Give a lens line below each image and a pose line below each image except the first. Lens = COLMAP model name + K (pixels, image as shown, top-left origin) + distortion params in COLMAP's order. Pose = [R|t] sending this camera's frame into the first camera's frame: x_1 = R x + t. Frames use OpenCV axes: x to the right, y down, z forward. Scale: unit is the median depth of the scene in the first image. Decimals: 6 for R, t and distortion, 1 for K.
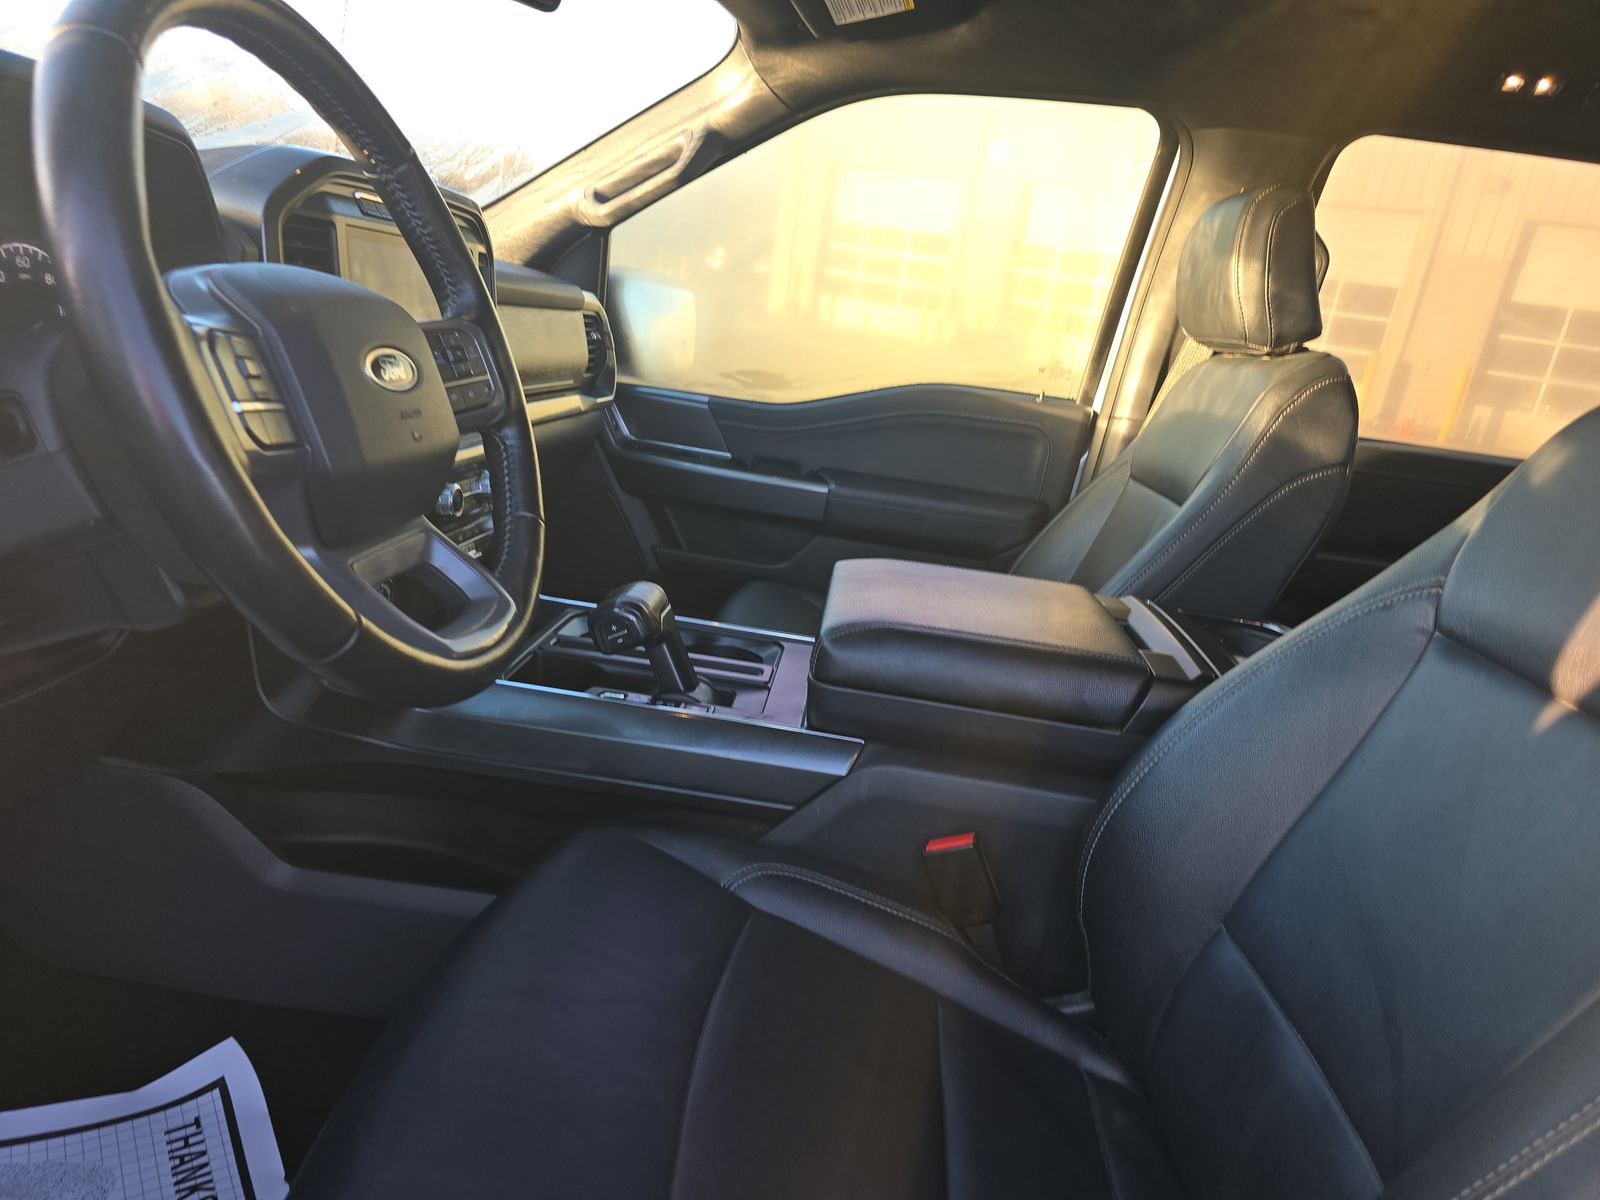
lens RADIAL K [[1071.0, 0, 790.9], [0, 1071.0, 599.3], [0, 0, 1]] dist [0.061492, -0.053077]
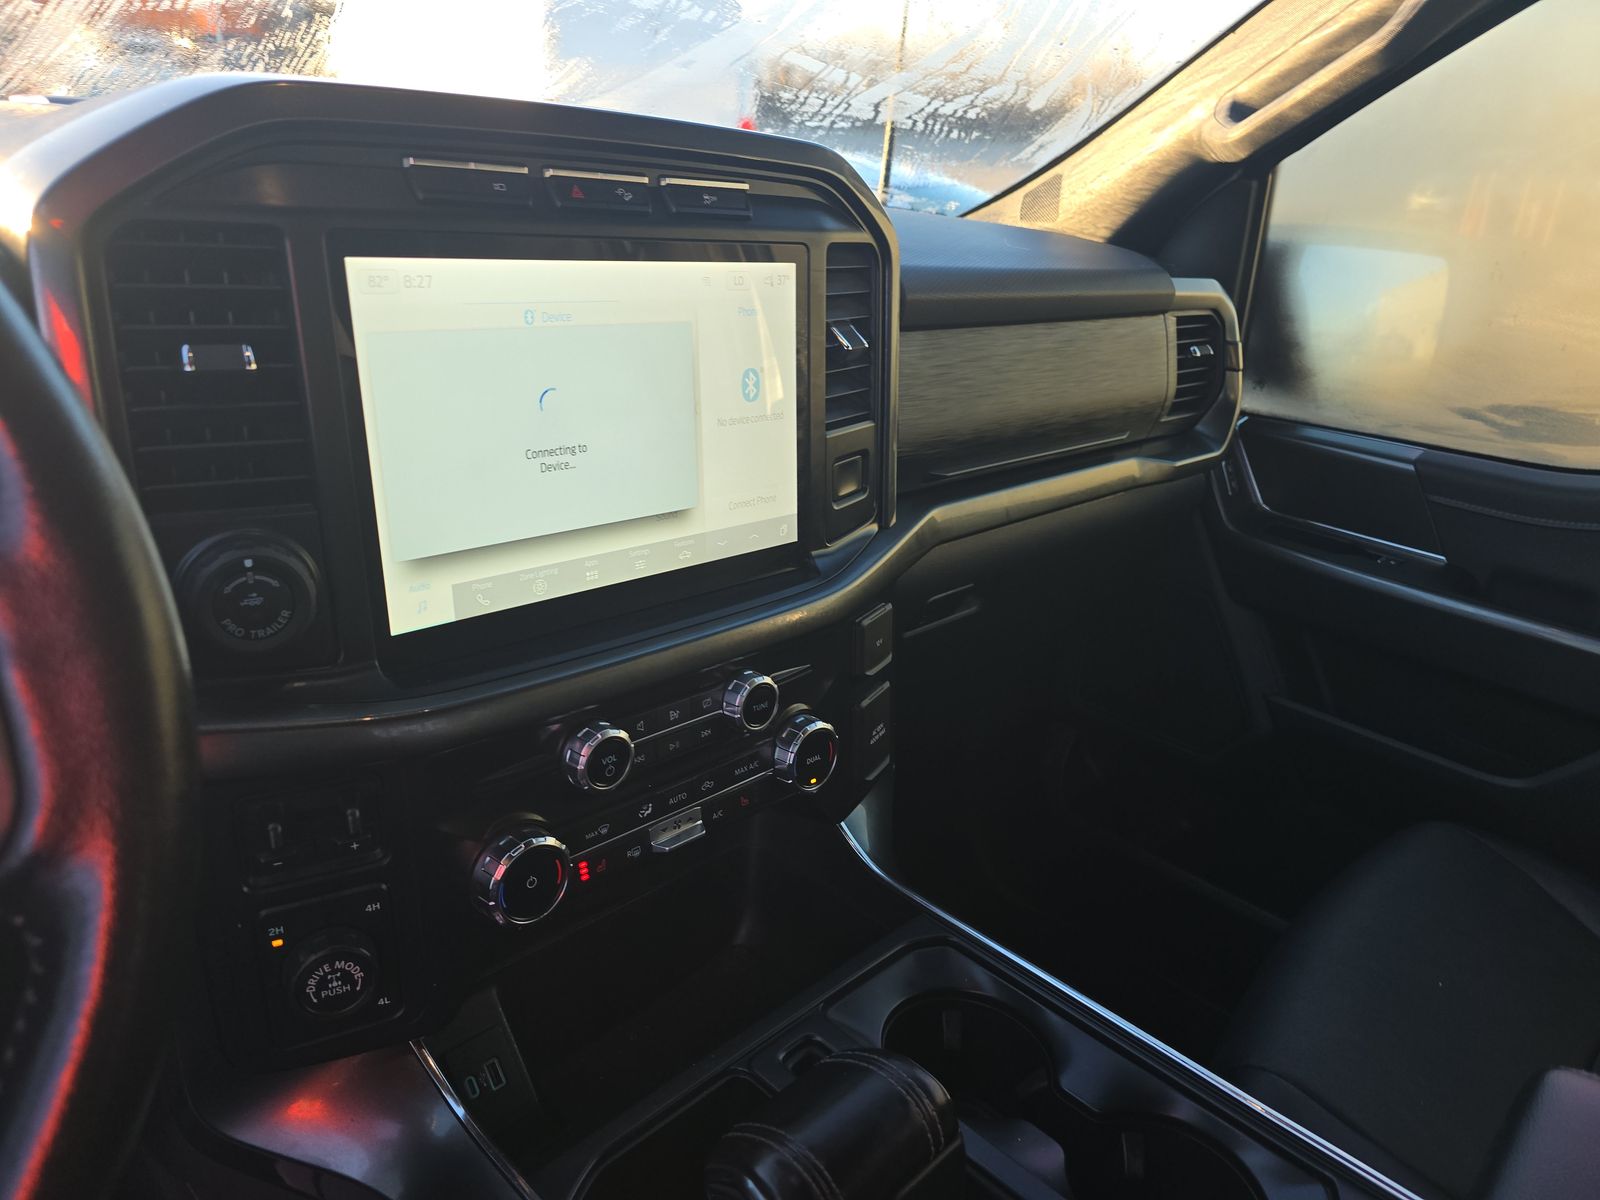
lens RADIAL K [[1071.0, 0, 811.3], [0, 1071.0, 596.3], [0, 0, 1]] dist [0.061492, -0.053077]
pose [[0.778067, 0.152966, -0.609273, 0.037439], [-0.129390, 0.988127, 0.082846, -0.138983], [0.614712, 0.014375, 0.788621, 0.418197]]
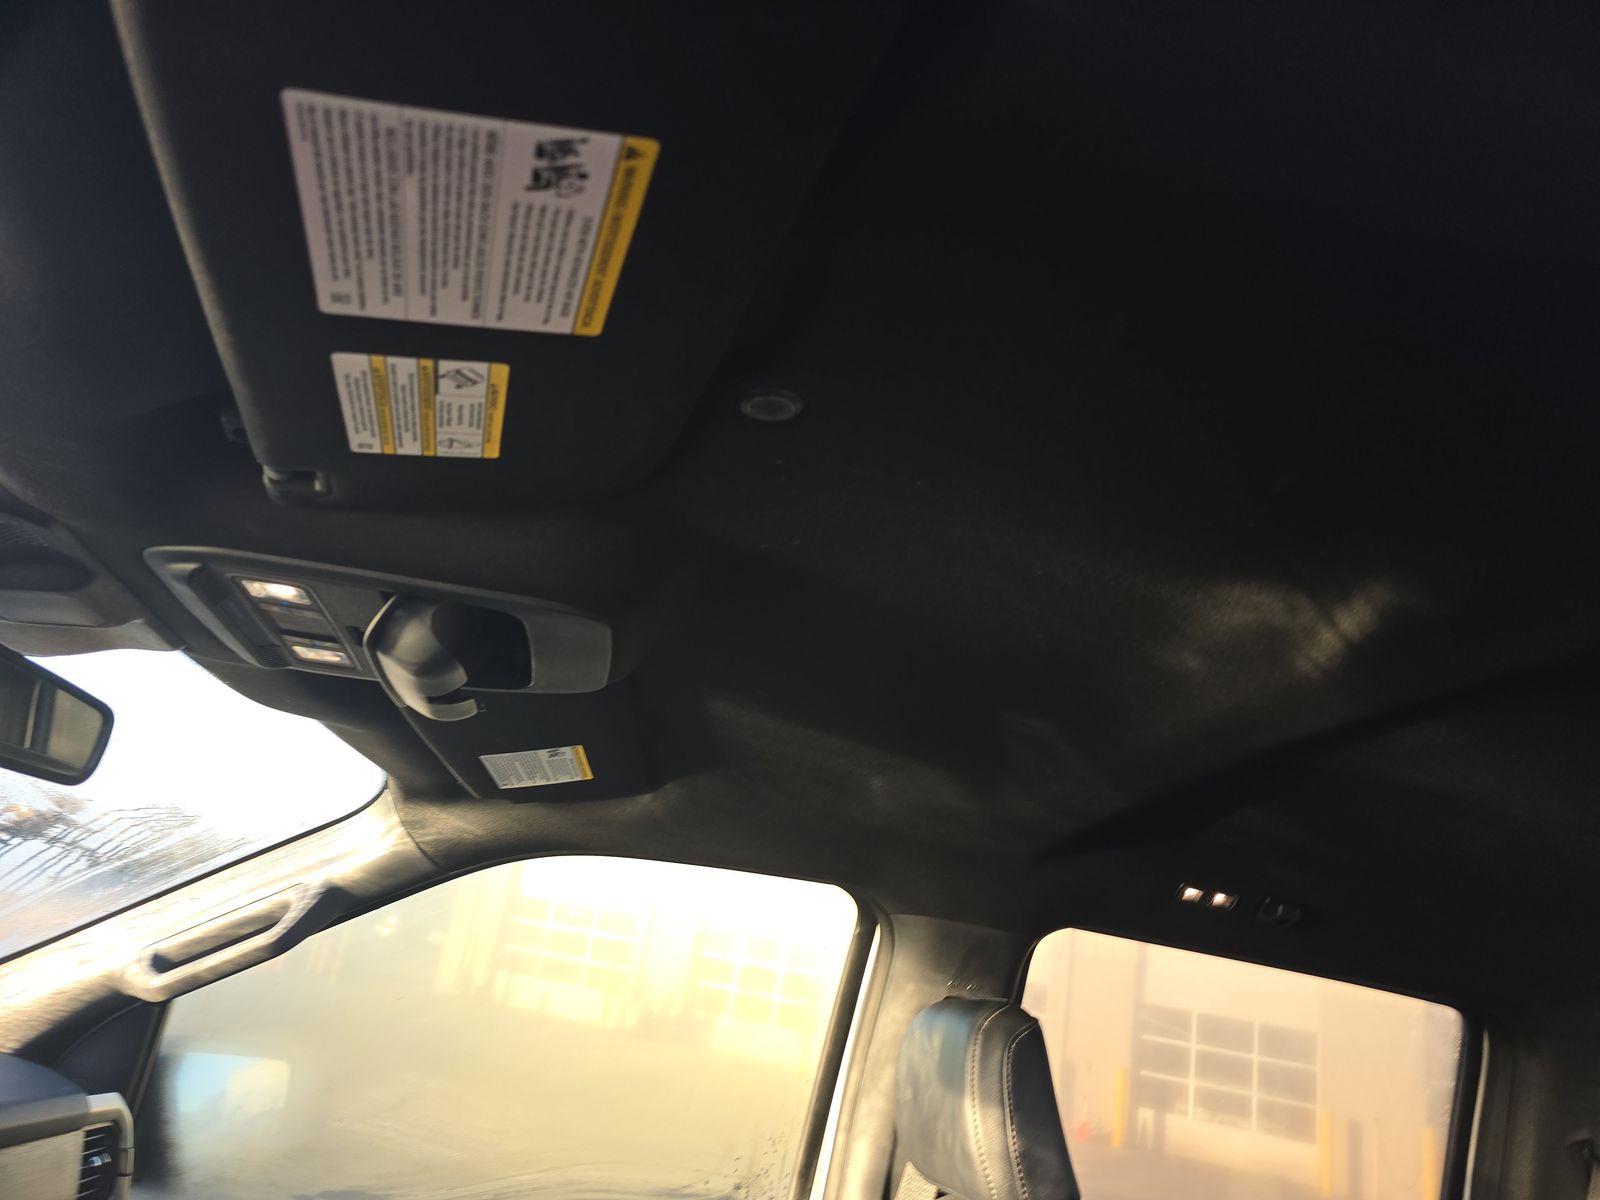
lens RADIAL K [[1071.0, 0, 795.4], [0, 1071.0, 600.3], [0, 0, 1]] dist [0.061492, -0.053077]
pose [[0.960672, 0.114328, 0.253056, 0.028075], [0.049492, 0.826223, -0.561165, -0.134985], [-0.273238, 0.551620, 0.788071, 0.145584]]
